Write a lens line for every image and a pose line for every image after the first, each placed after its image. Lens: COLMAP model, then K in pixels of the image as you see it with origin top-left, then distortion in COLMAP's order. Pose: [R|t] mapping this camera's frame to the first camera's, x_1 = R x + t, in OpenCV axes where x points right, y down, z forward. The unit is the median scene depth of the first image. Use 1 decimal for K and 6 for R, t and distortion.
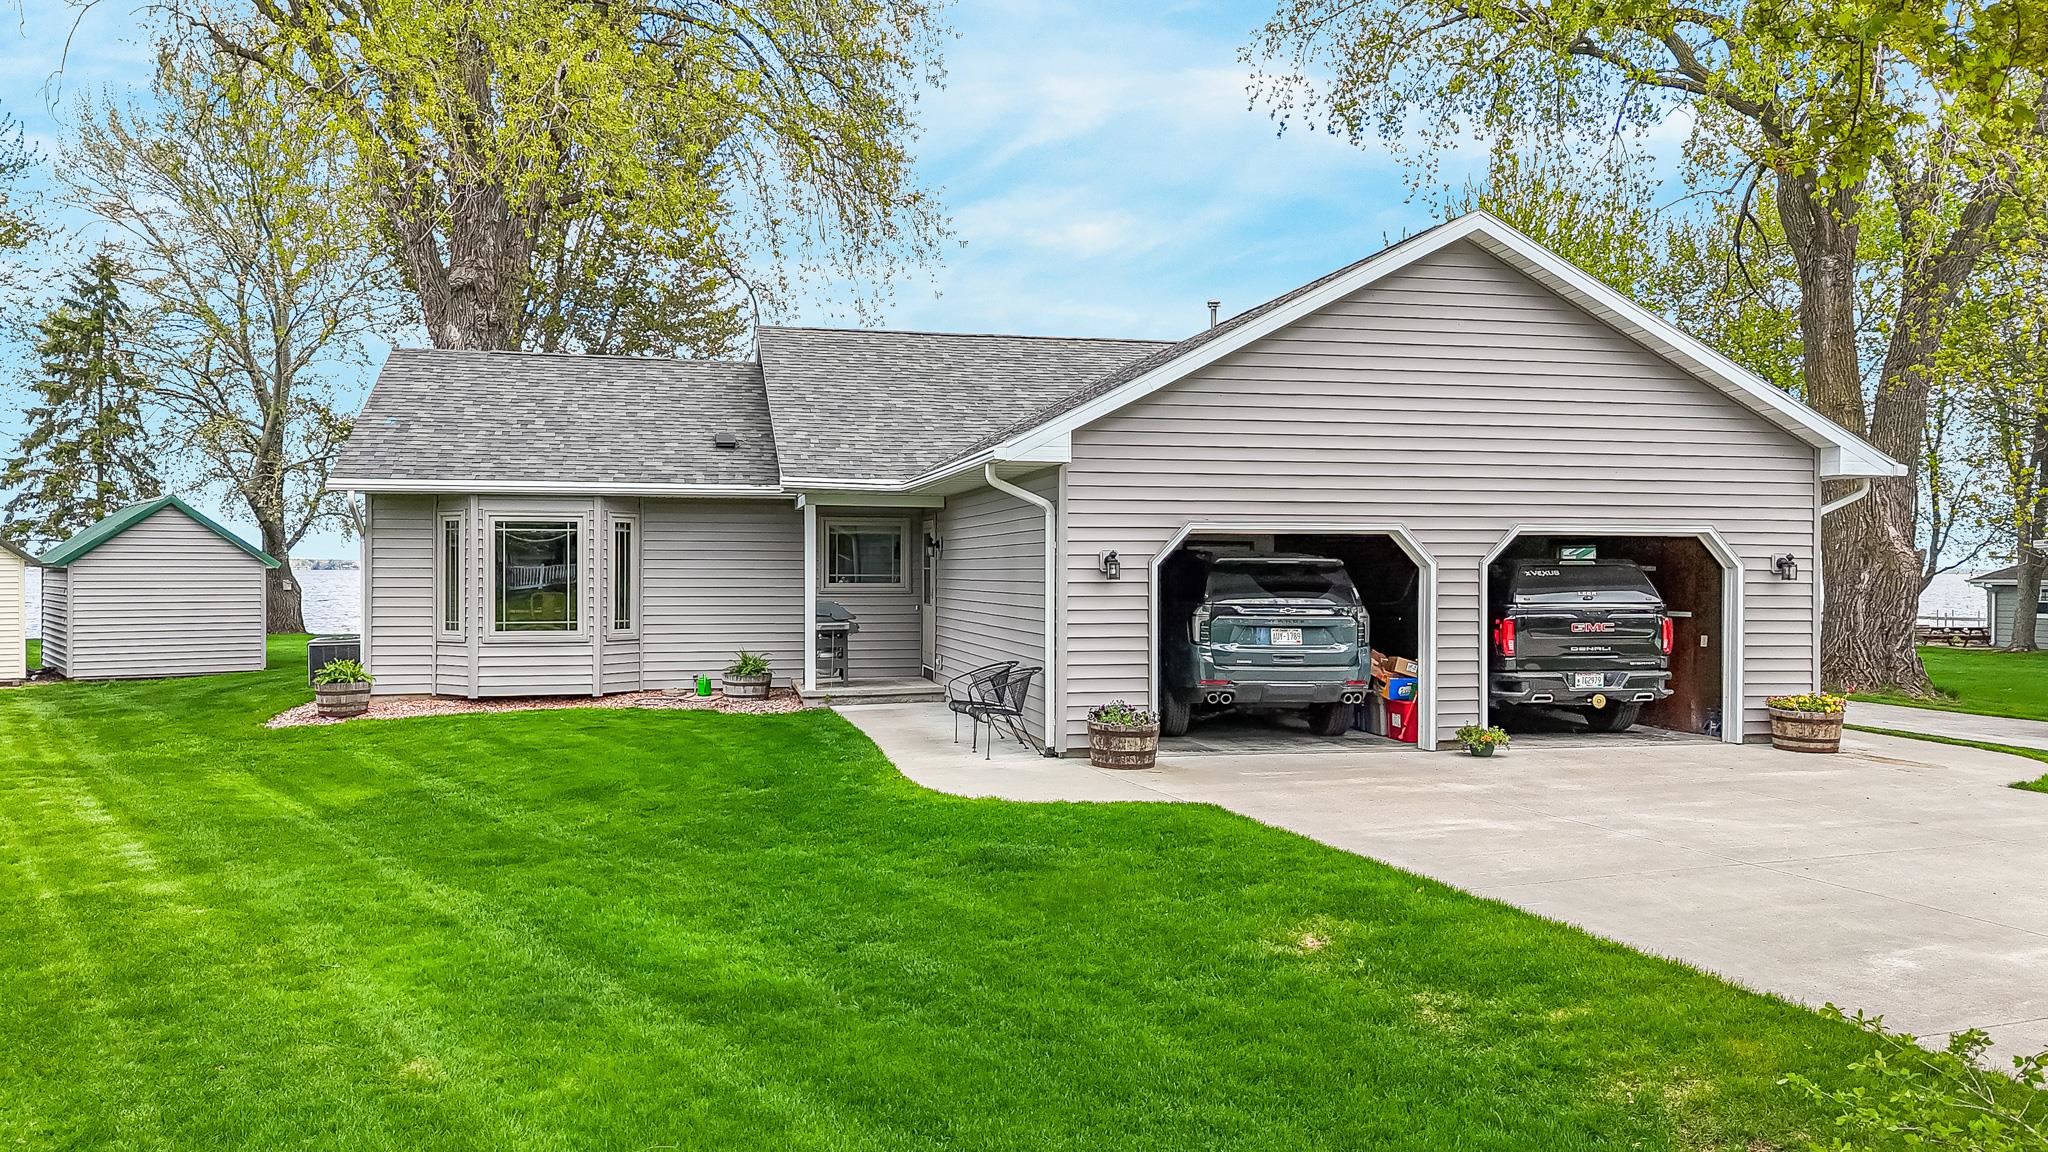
lens RADIAL K [[1537.5, 0, 1024.0], [0, 1537.5, 576.0], [0, 0, 1]] dist [-0.006011, 0.001837]
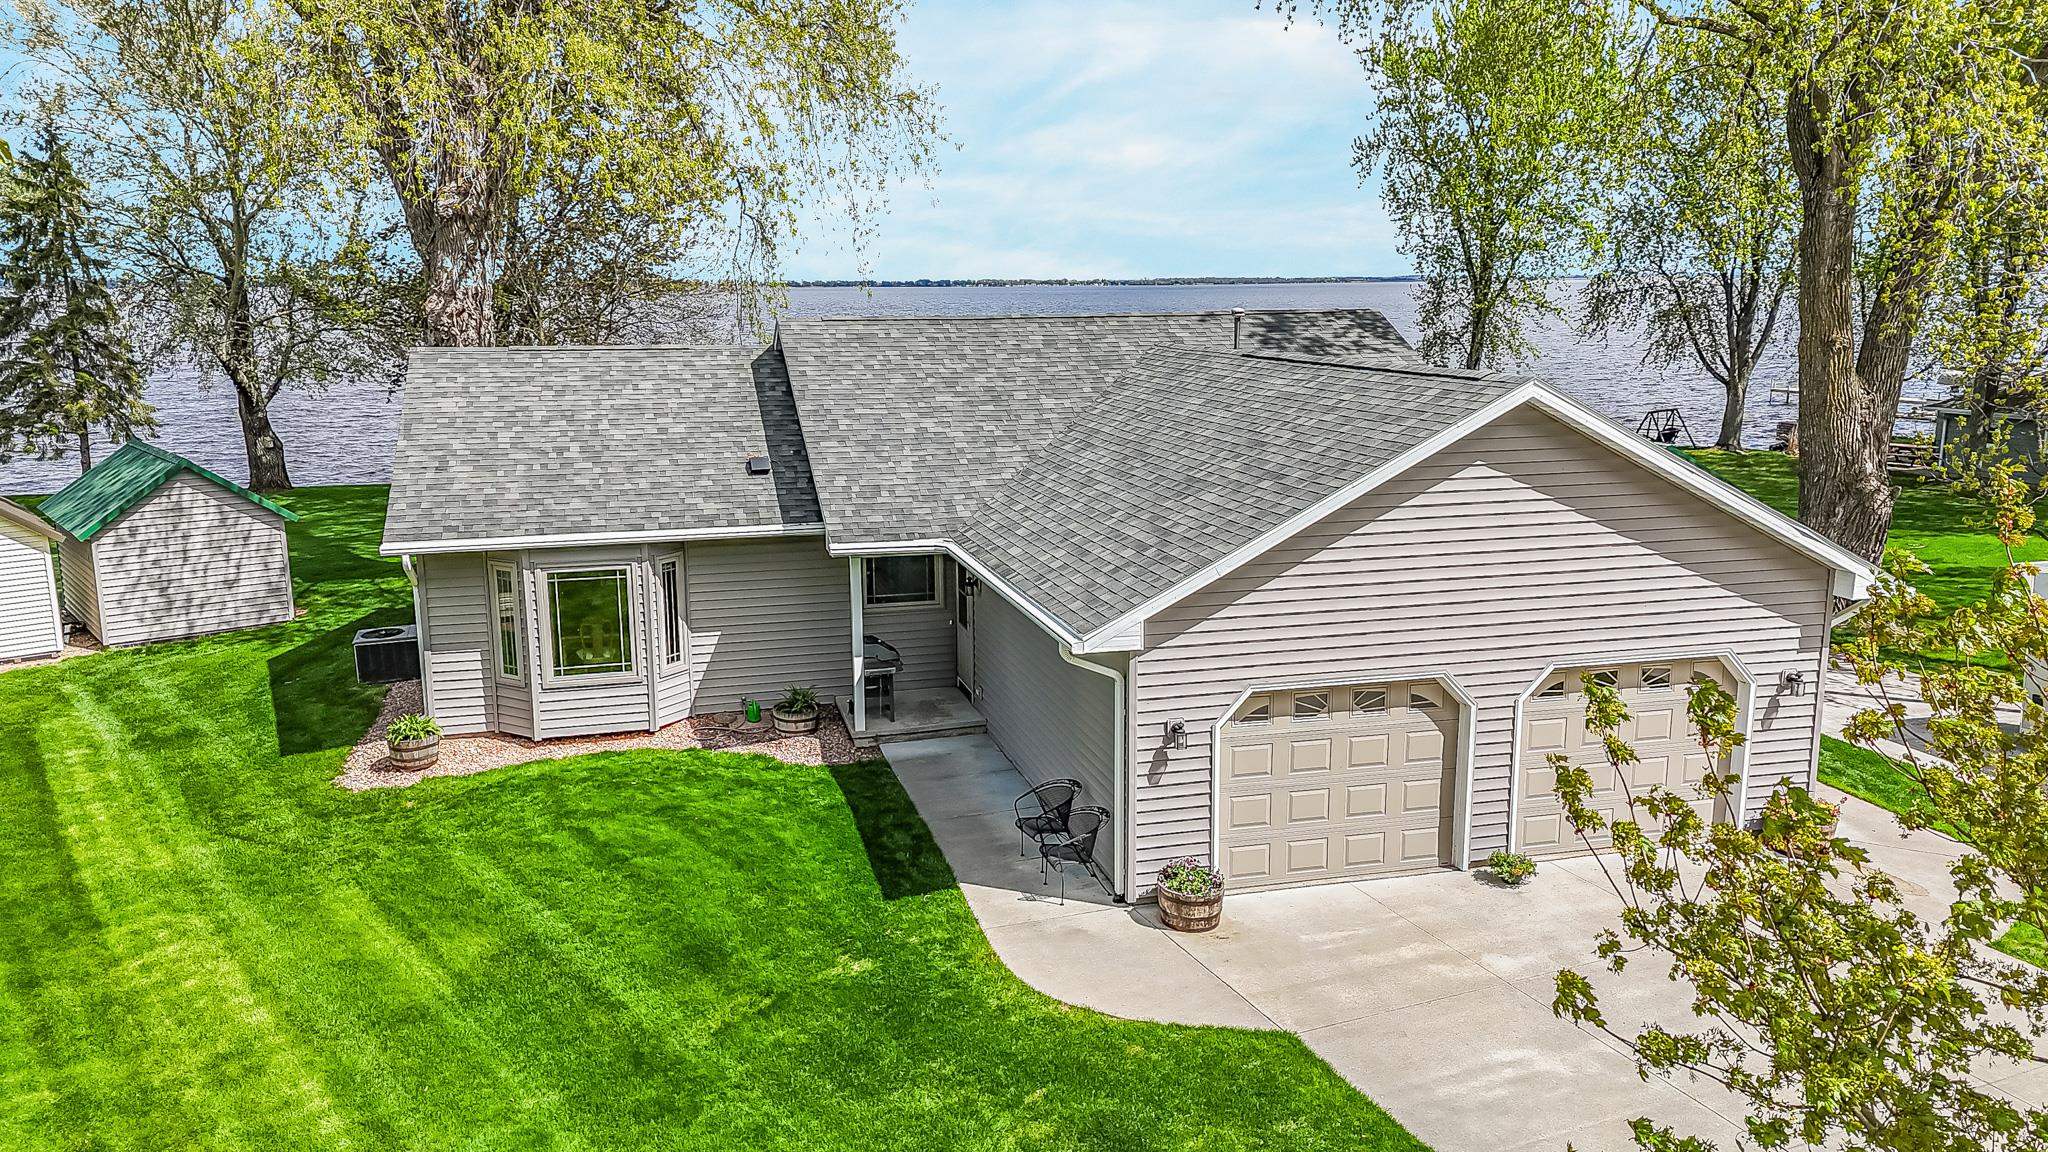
lens RADIAL K [[1523.7, 0, 1015.5], [0, 1523.7, 578.2], [0, 0, 1]] dist [0.002842, -0.005538]
pose [[0.999466, -0.014429, 0.029328, -0.057556], [0.008550, 0.981458, 0.191486, -0.212270], [-0.031547, -0.191133, 0.981057, -0.009582]]
